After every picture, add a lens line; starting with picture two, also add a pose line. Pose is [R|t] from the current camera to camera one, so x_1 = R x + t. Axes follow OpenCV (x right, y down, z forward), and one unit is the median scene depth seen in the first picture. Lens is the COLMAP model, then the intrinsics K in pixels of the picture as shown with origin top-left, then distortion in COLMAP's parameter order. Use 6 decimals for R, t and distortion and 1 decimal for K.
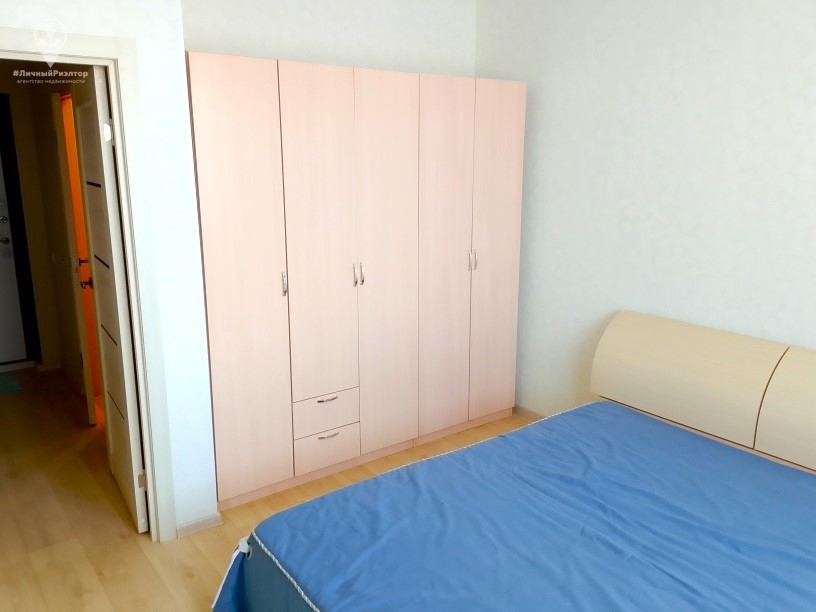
lens RADIAL K [[663.4, 0, 409.6], [0, 663.4, 308.0], [0, 0, 1]] dist [0.073391, -0.097101]
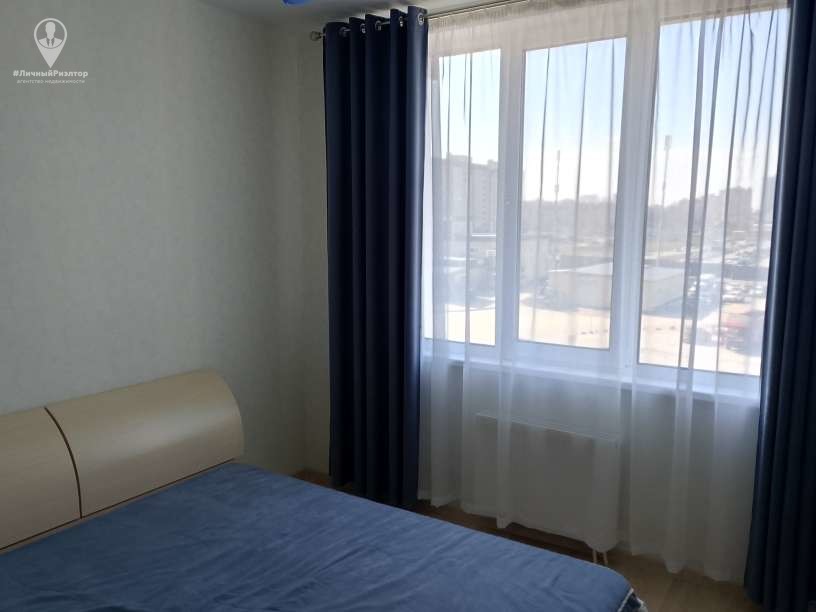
lens RADIAL K [[663.4, 0, 408.4], [0, 663.4, 307.8], [0, 0, 1]] dist [0.073391, -0.097101]
pose [[-0.356183, -0.107244, 0.928242, -0.723517], [0.211538, 0.958347, 0.191893, -0.227739], [-0.910157, 0.264708, -0.318661, 1.223365]]
